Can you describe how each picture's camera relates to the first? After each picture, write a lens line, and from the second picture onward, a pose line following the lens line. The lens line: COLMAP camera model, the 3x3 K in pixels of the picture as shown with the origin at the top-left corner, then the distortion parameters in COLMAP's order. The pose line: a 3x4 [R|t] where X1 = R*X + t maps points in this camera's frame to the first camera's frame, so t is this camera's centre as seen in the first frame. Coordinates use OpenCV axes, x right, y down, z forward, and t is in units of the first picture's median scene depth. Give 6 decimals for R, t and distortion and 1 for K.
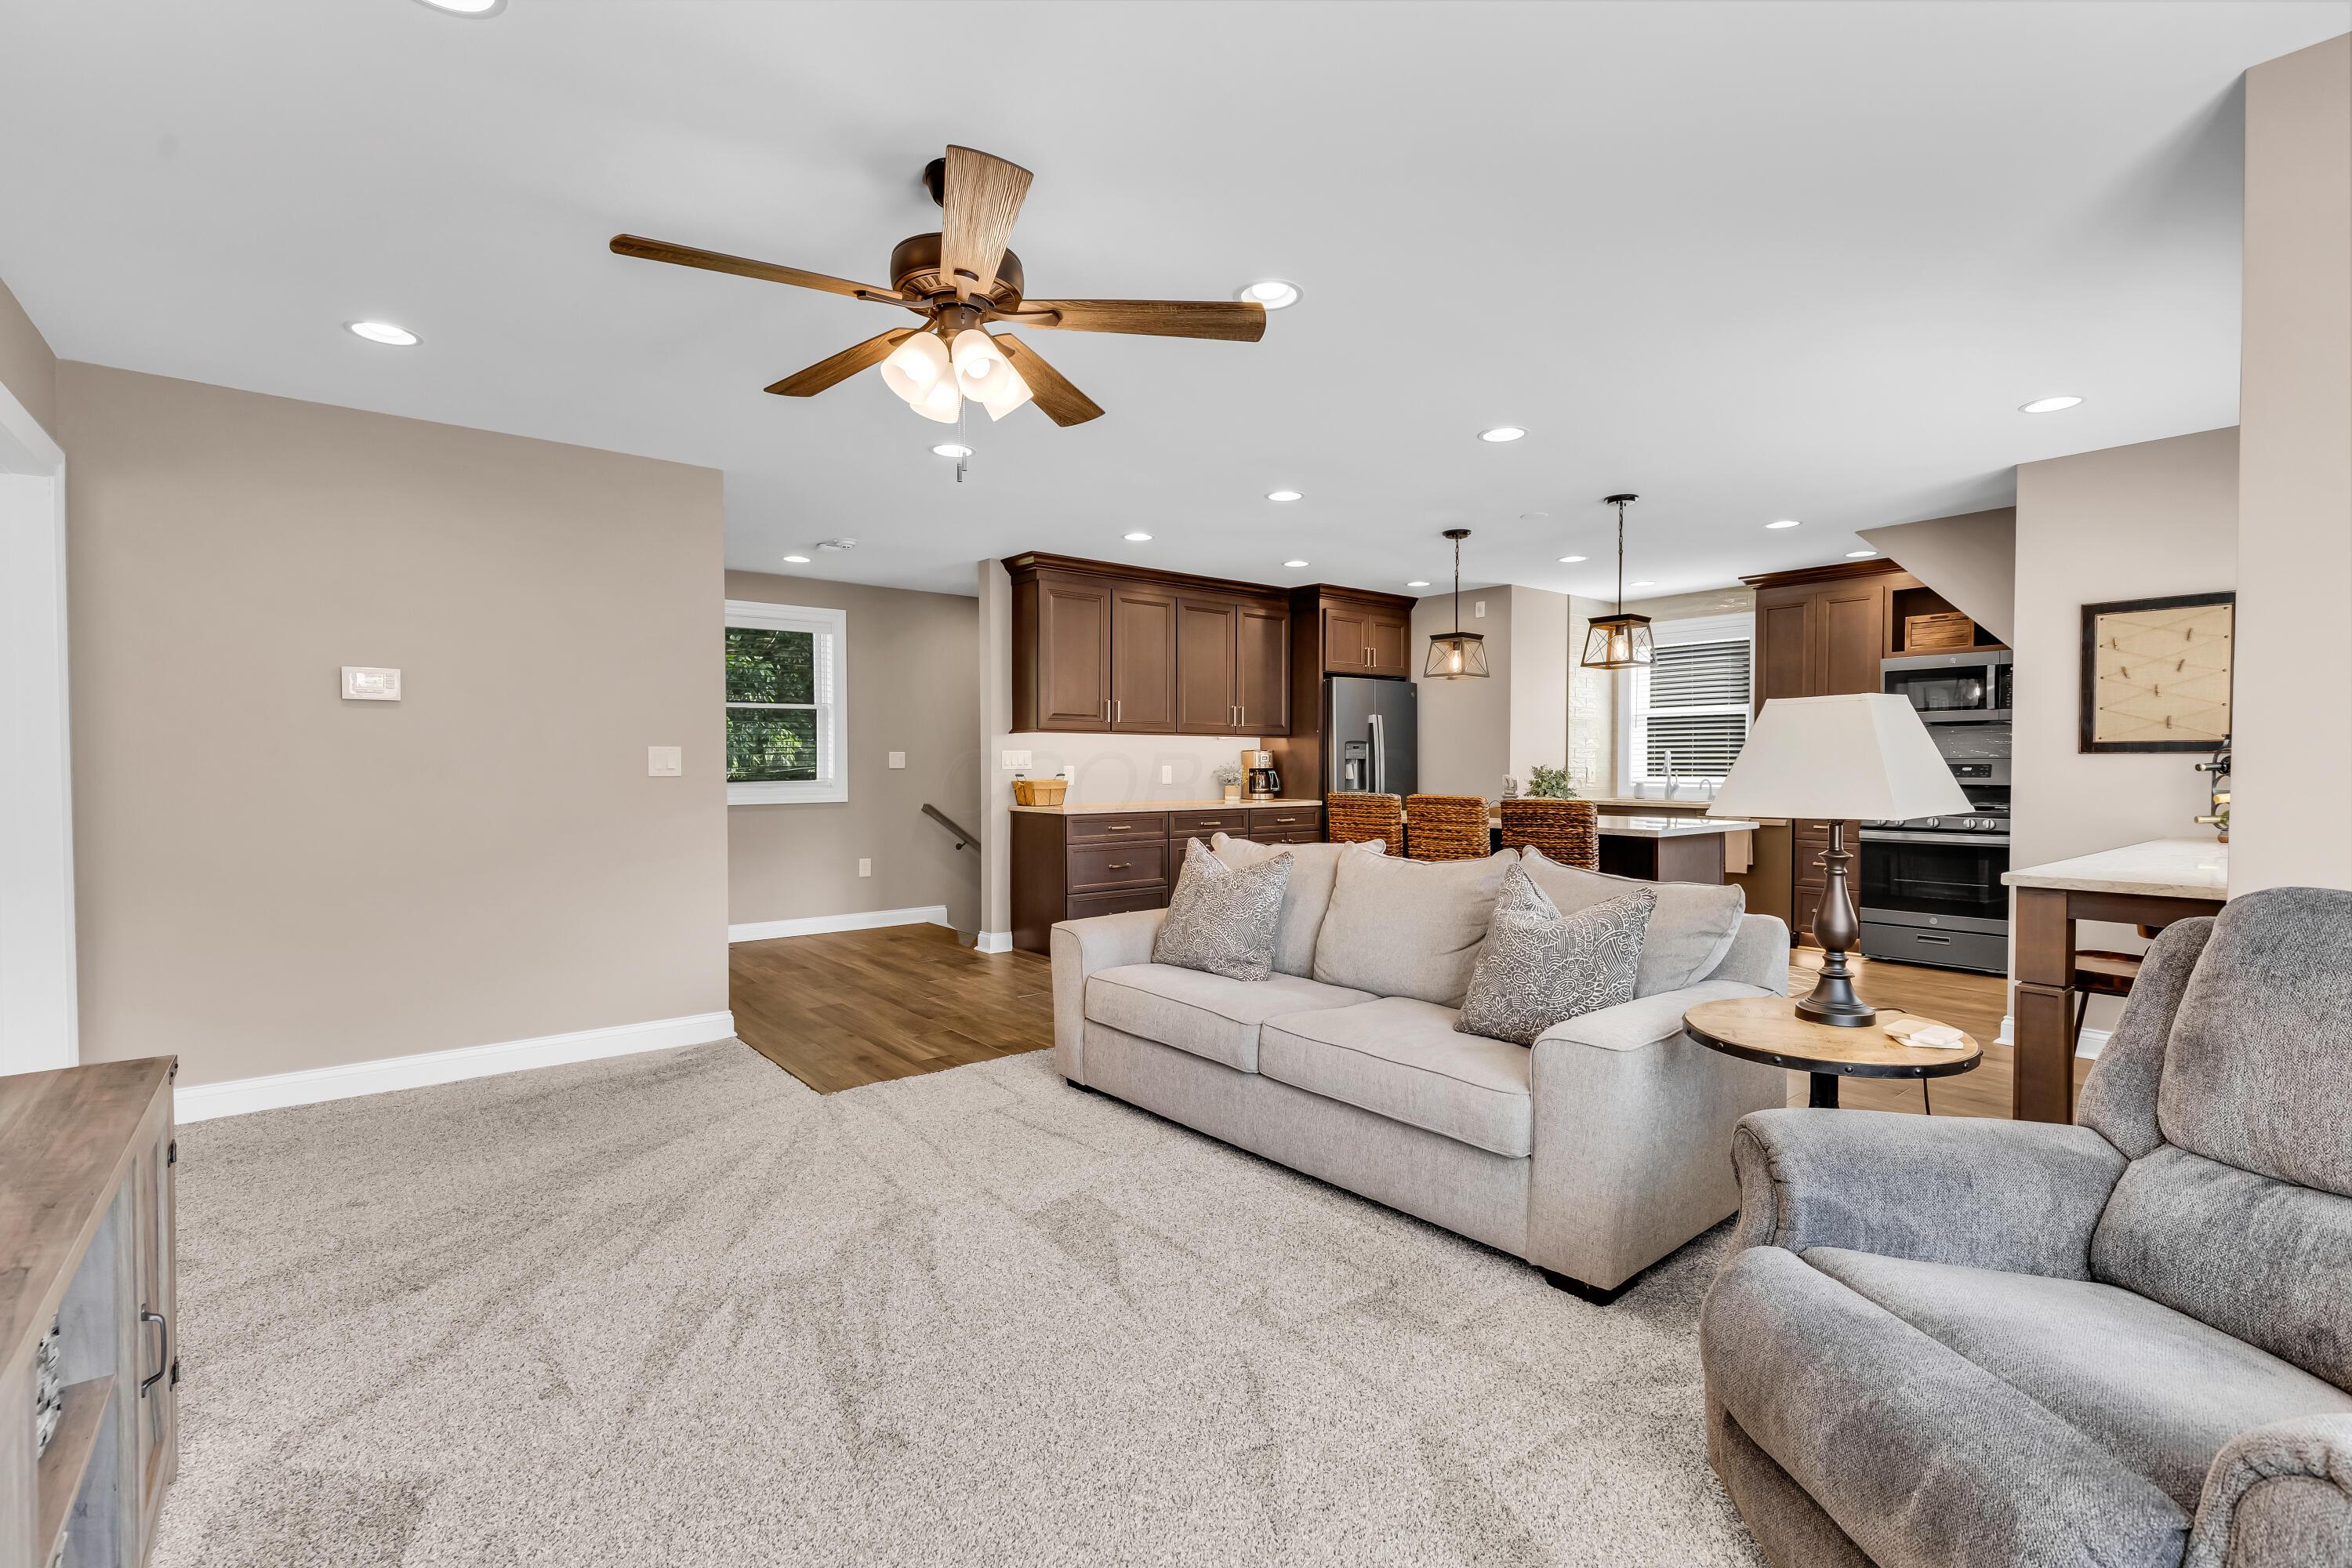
lens RADIAL K [[1078.2, 0, 1164.8], [0, 1078.2, 787.5], [0, 0, 1]] dist [0.000550, 0.000127]
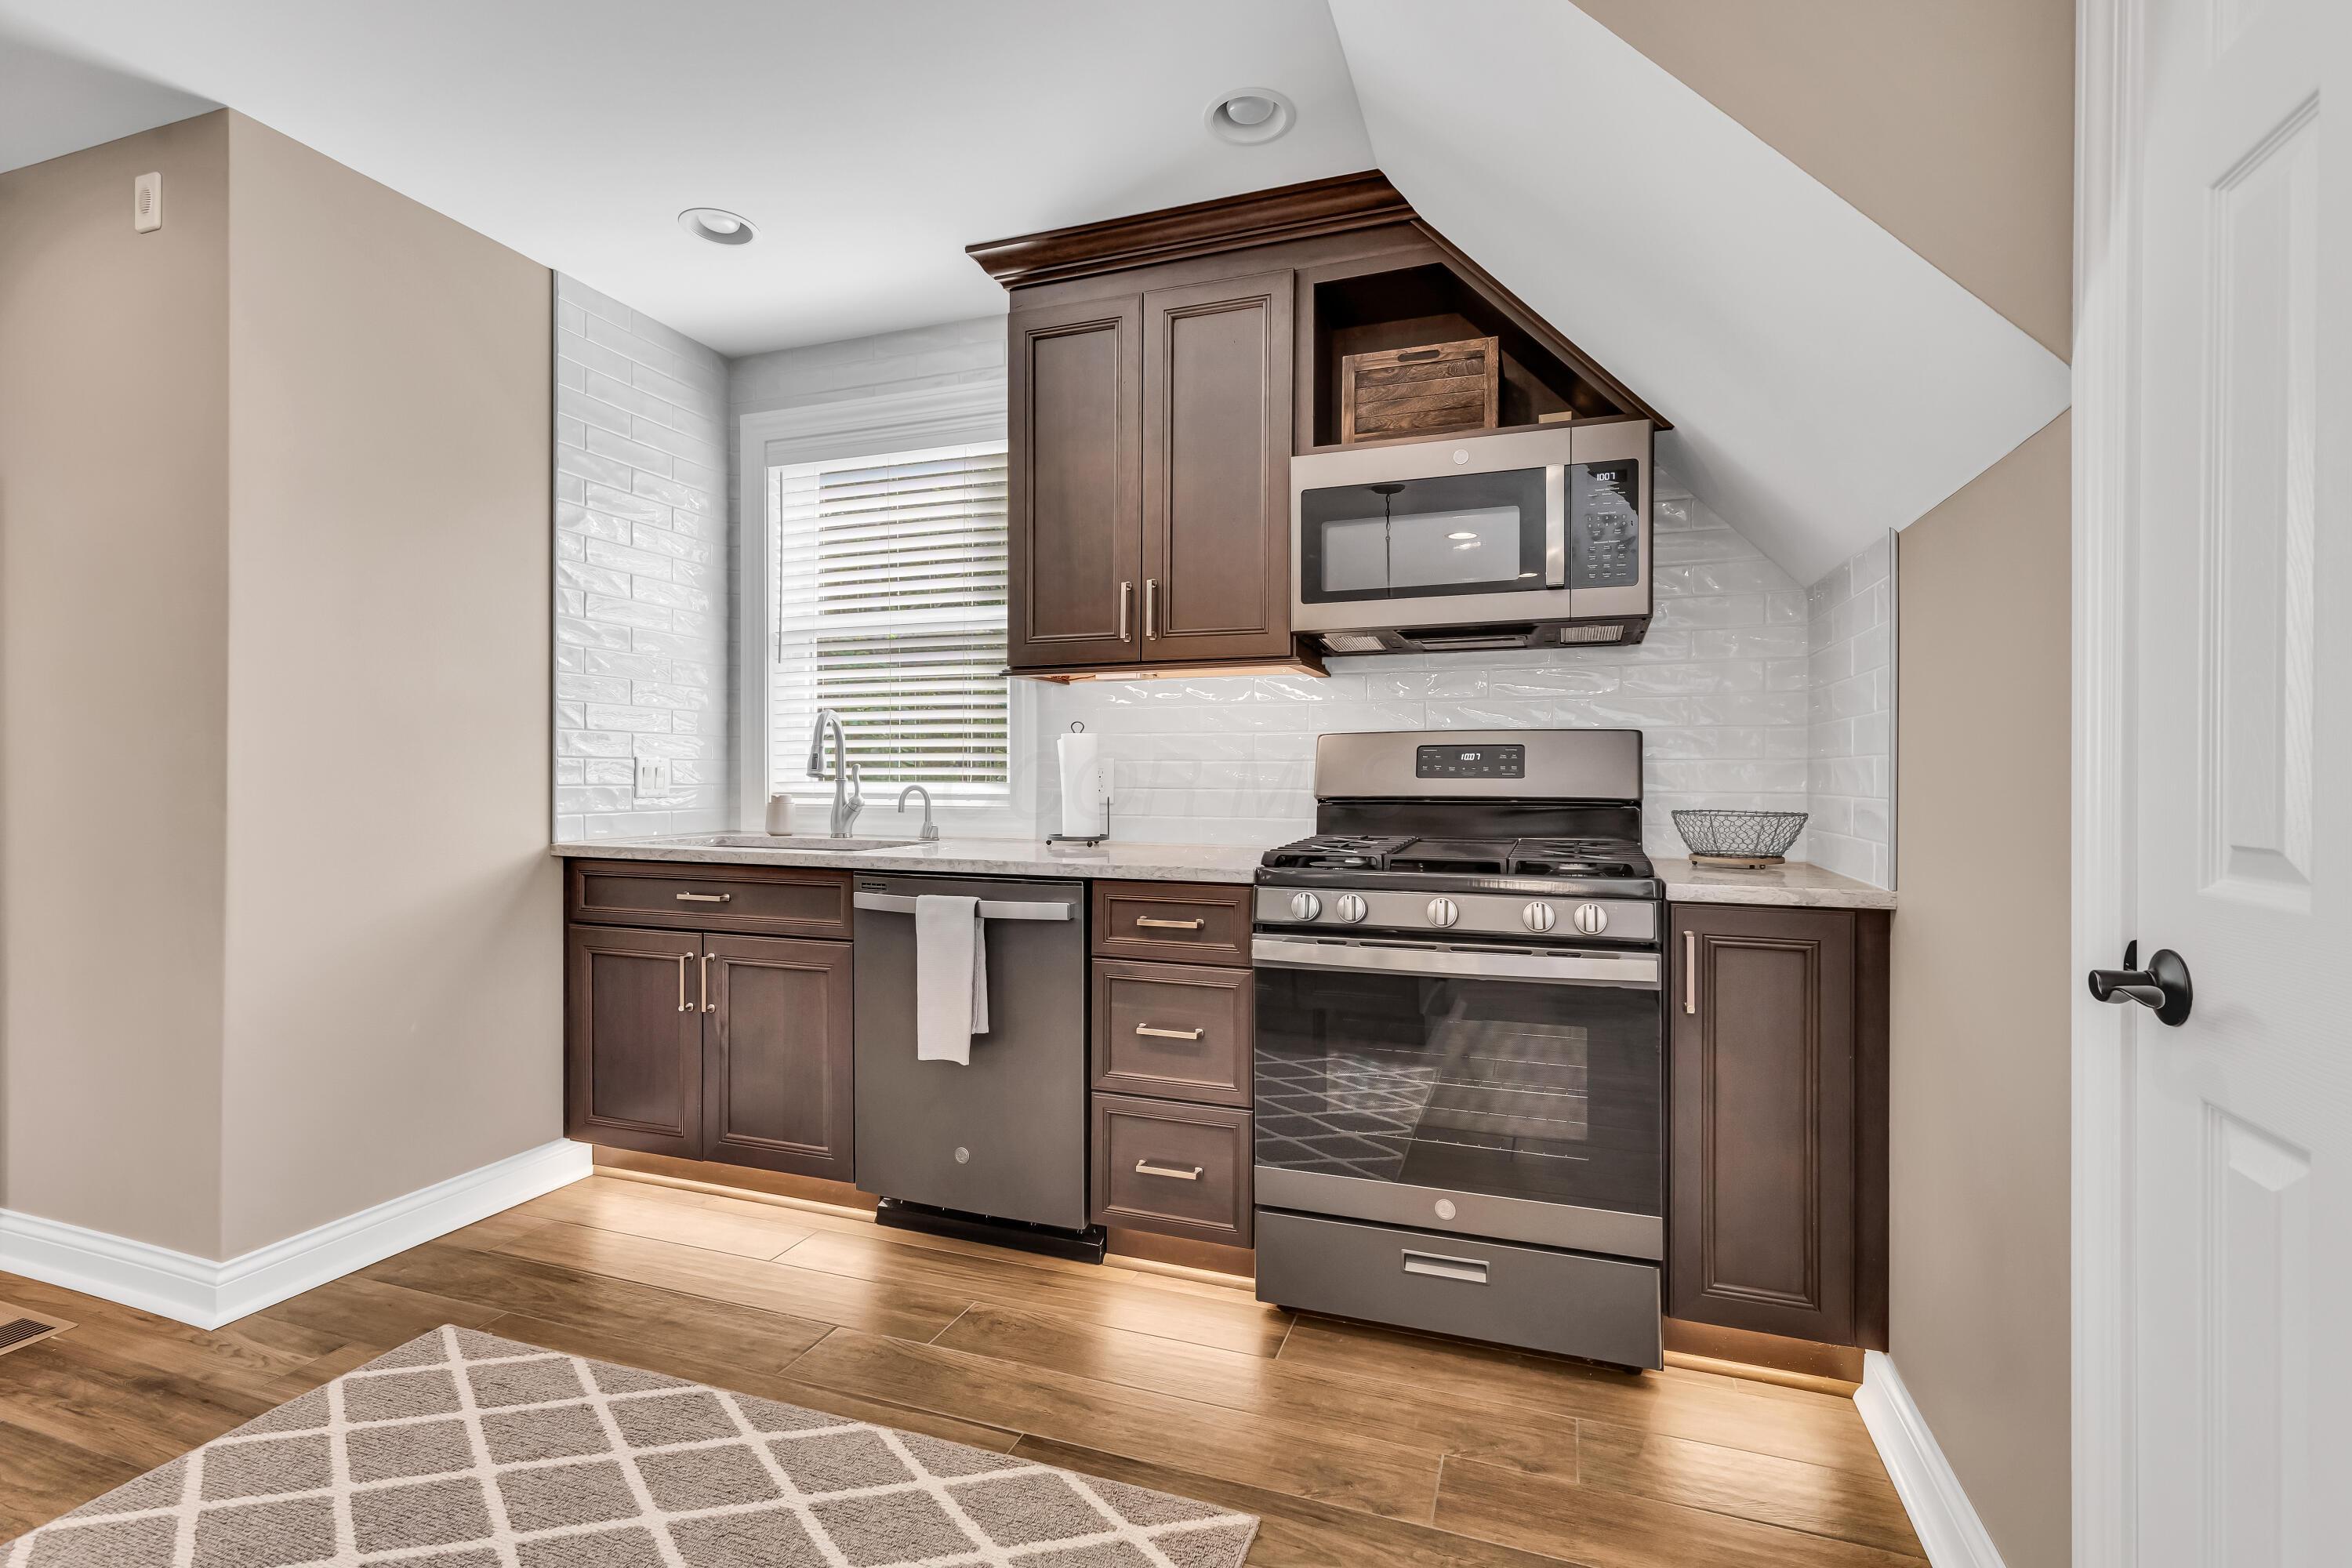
lens RADIAL K [[1056.2, 0, 1196.6], [0, 1056.2, 783.6], [0, 0, 1]] dist [0.003886, 0.001207]
pose [[0.844904, 0.001912, 0.534914, 0.442595], [0.006645, 0.999879, -0.014070, -0.002432], [-0.534876, 0.015443, 0.844789, 0.712502]]
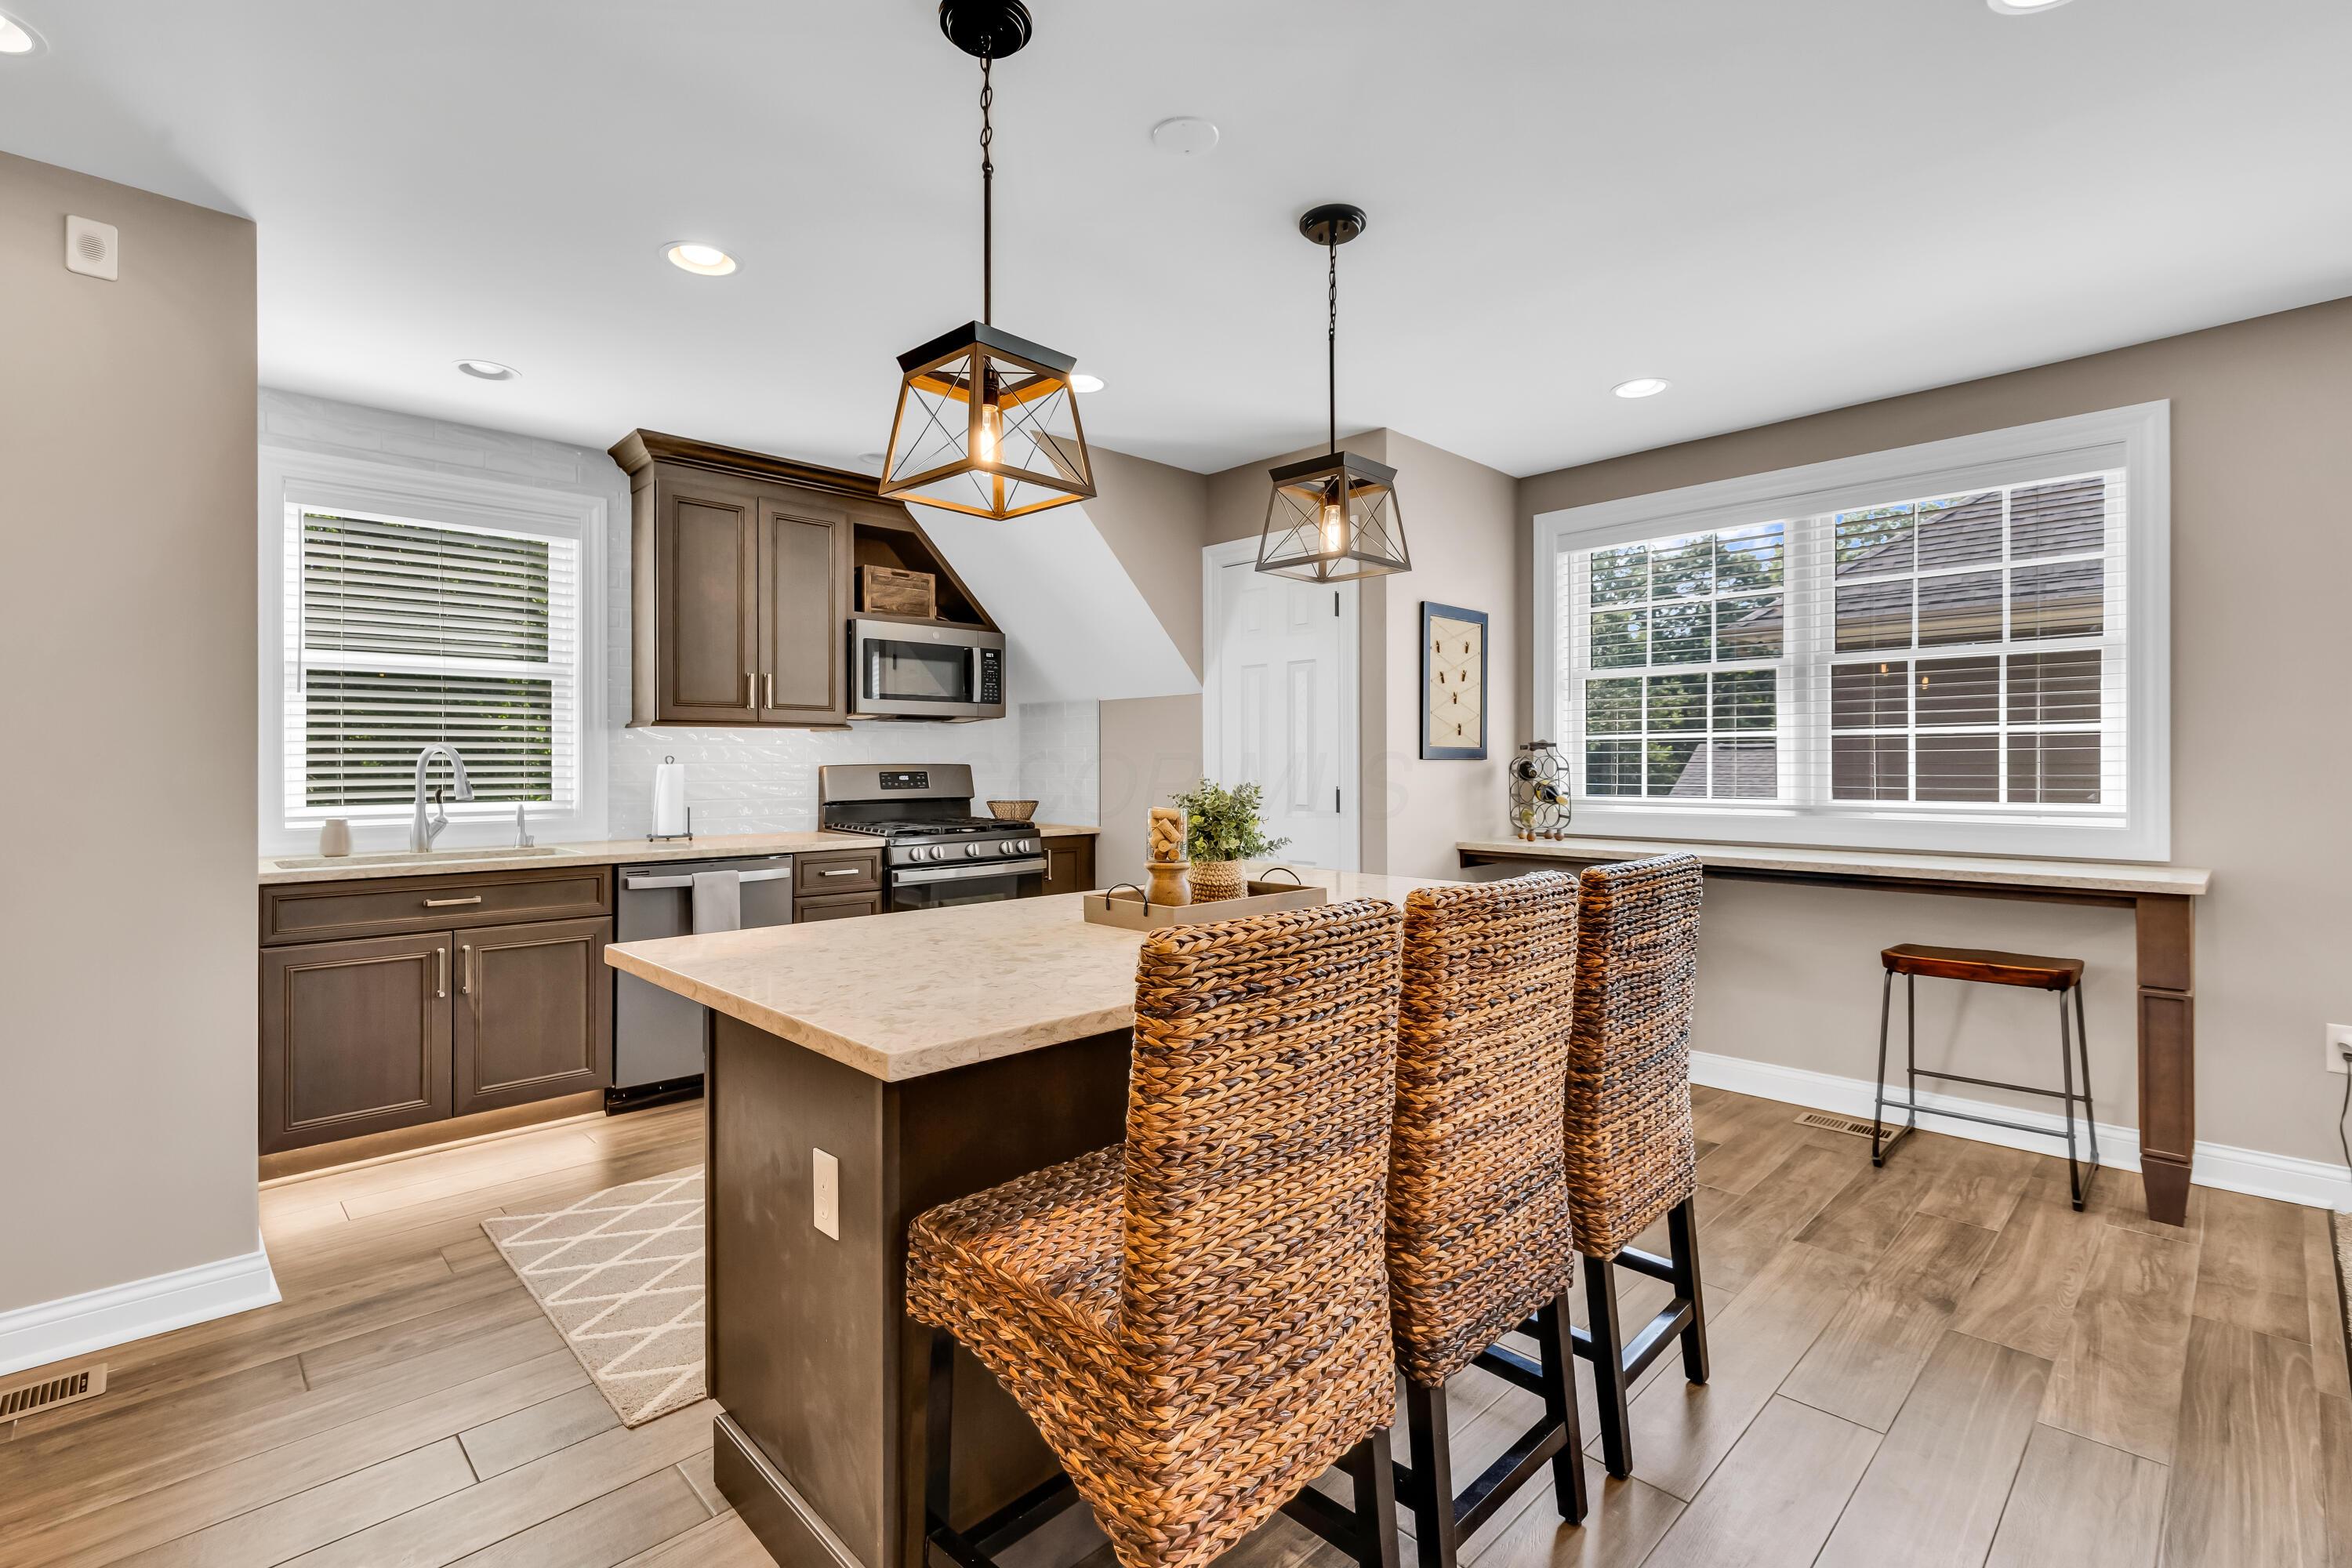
lens RADIAL K [[1056.2, 0, 1196.6], [0, 1056.2, 783.6], [0, 0, 1]] dist [0.003886, 0.001207]
pose [[-0.124925, -0.013761, 0.992071, -0.034681], [0.026190, 0.999510, 0.017163, -0.020255], [-0.991820, 0.028127, -0.124503, 0.871330]]
